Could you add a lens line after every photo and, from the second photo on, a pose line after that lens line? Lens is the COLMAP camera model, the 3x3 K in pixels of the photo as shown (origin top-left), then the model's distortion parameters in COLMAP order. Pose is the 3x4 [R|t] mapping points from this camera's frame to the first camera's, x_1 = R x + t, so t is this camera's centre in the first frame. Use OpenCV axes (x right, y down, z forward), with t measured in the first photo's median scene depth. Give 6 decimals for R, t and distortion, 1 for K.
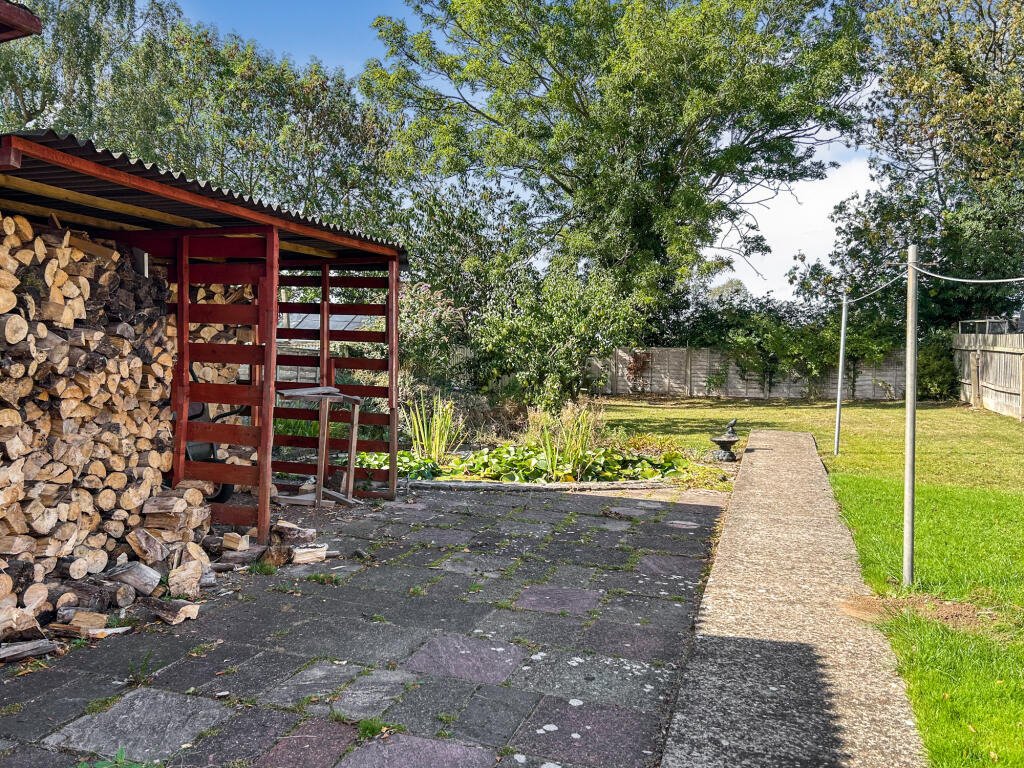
lens RADIAL K [[818.6, 0, 480.5], [0, 818.6, 382.5], [0, 0, 1]] dist [0.086107, -0.068964]
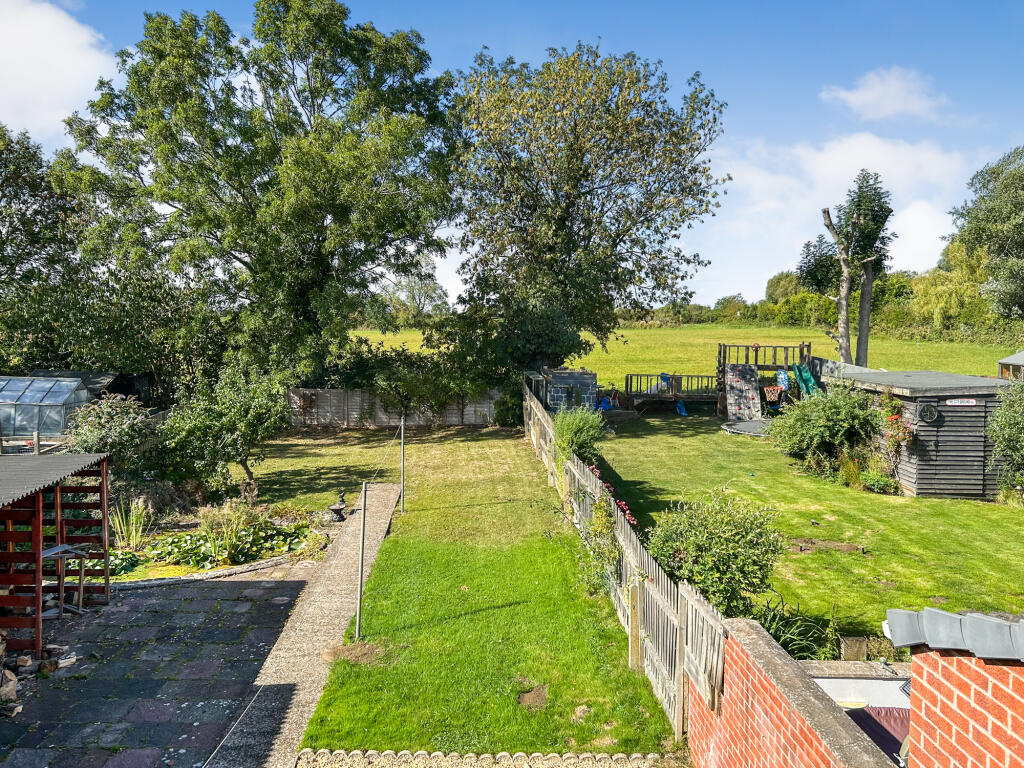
lens RADIAL K [[818.6, 0, 480.5], [0, 818.6, 382.5], [0, 0, 1]] dist [0.086107, -0.068964]
pose [[0.939174, -0.027864, 0.342308, 0.053141], [0.004984, 0.997704, 0.067538, -0.570635], [-0.343404, -0.061724, 0.937157, -1.136383]]
